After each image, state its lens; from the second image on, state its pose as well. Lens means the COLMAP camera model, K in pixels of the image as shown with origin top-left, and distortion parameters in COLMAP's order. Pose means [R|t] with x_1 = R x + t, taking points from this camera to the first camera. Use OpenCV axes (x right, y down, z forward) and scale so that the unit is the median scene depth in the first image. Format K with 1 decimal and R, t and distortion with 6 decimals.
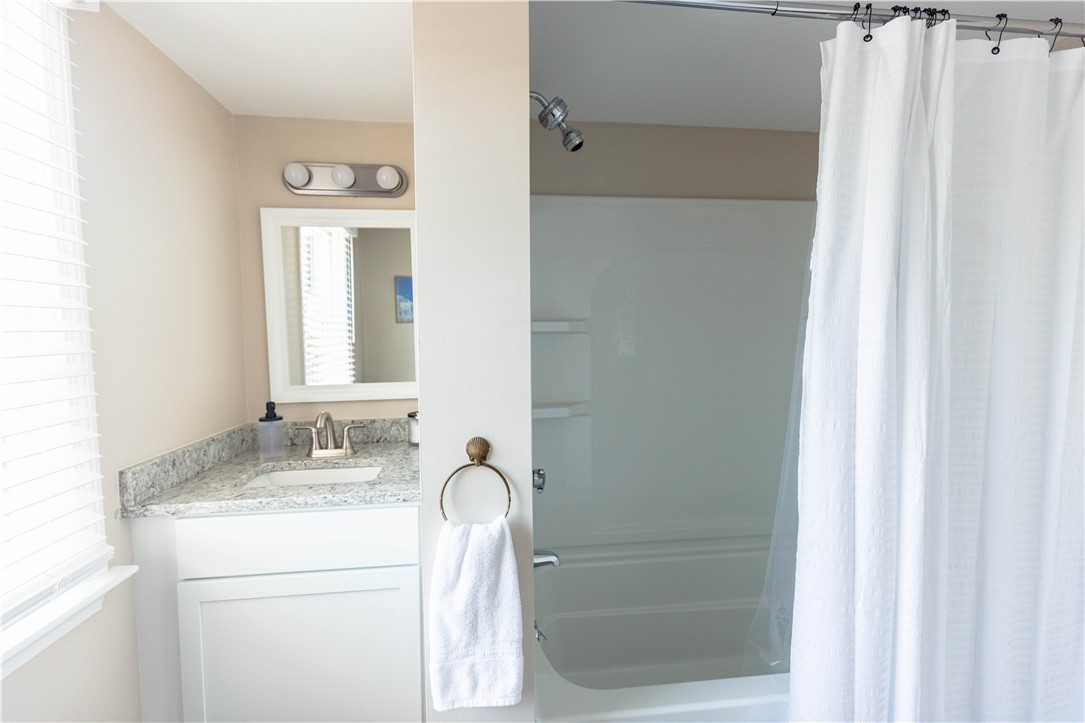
lens RADIAL K [[490.2, 0, 535.3], [0, 490.2, 360.6], [0, 0, 1]] dist [0.000040, 0.000200]
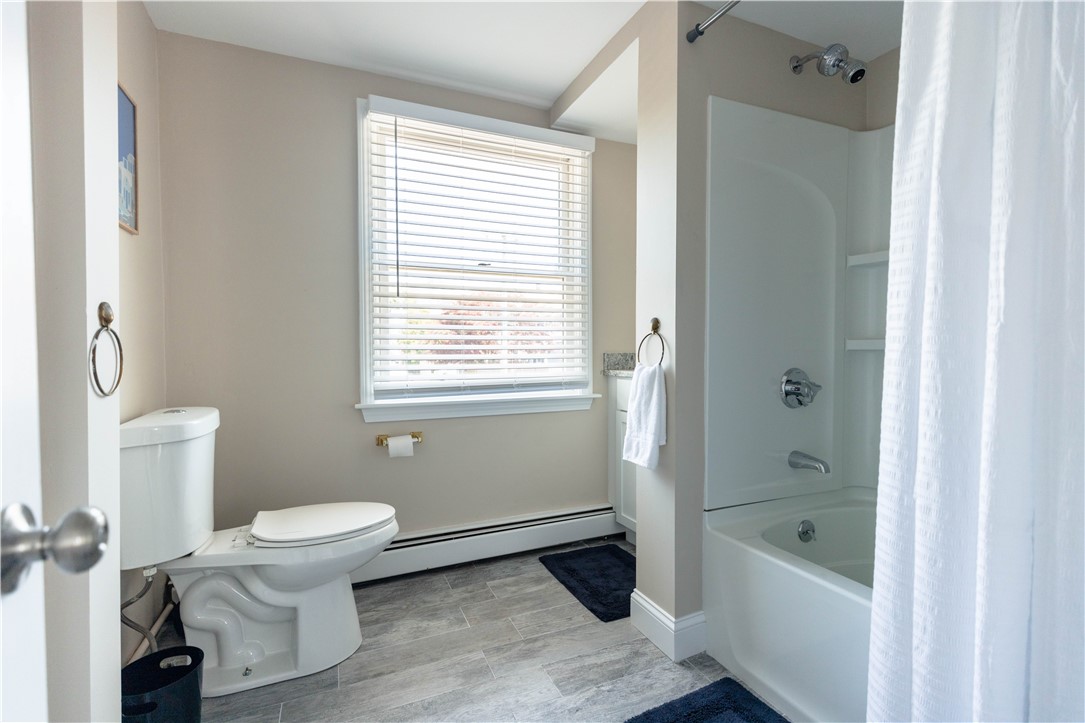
lens RADIAL K [[490.2, 0, 535.3], [0, 490.2, 360.6], [0, 0, 1]] dist [0.000040, 0.000200]
pose [[0.285211, 0.023407, -0.958179, 1.424054], [-0.055097, 0.998449, 0.007991, 0.317972], [0.956880, 0.050513, 0.286058, 0.107945]]
